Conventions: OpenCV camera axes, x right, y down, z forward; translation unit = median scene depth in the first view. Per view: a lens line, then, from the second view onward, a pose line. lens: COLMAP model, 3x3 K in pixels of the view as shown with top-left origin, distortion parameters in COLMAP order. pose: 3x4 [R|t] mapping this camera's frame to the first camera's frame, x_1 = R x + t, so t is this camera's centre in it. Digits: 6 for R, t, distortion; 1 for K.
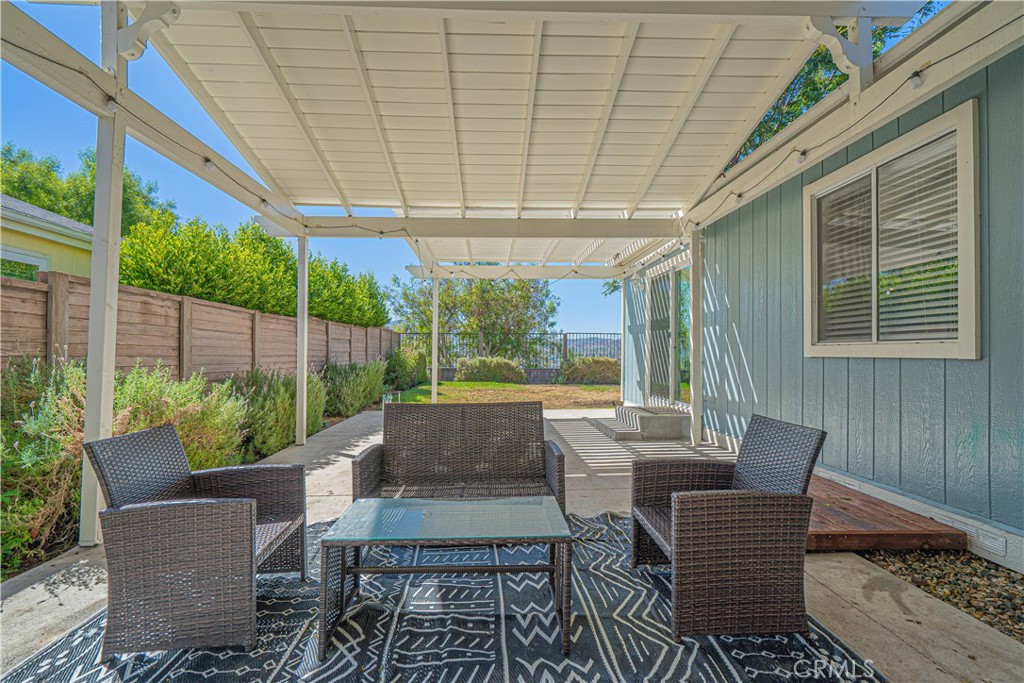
lens RADIAL K [[457.1, 0, 509.1], [0, 457.1, 345.4], [0, 0, 1]] dist [0.001223, 0.000260]
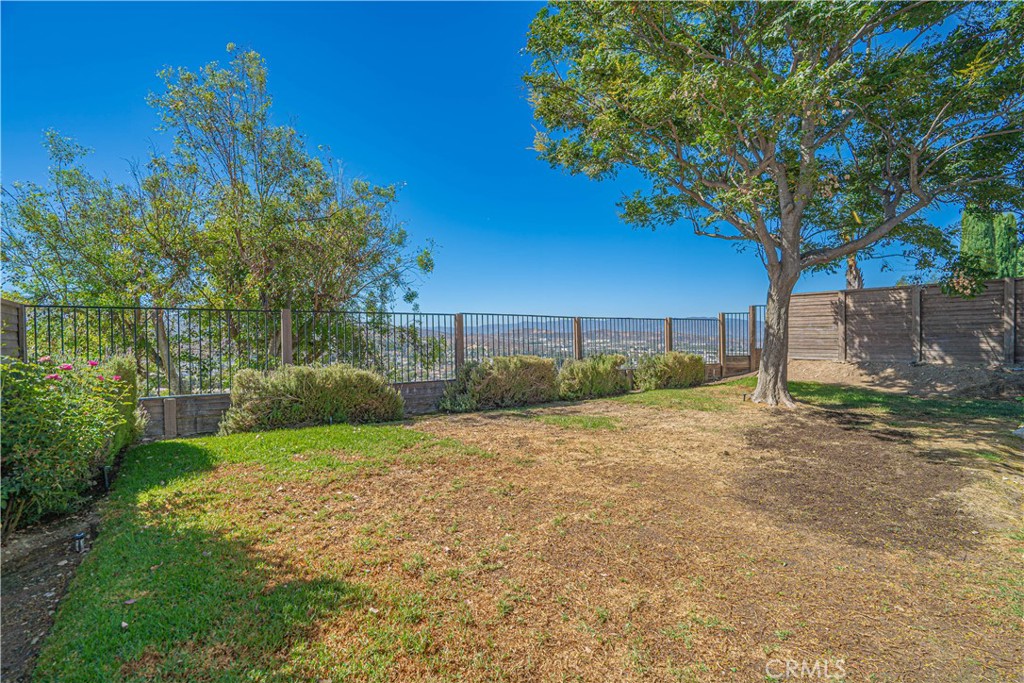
lens RADIAL K [[457.1, 0, 513.7], [0, 457.1, 340.8], [0, 0, 1]] dist [0.001223, 0.000260]
pose [[0.819666, -0.012368, 0.572708, -0.140719], [-0.000604, 0.999748, 0.022455, -0.007782], [-0.572842, -0.018752, 0.819452, 0.536777]]
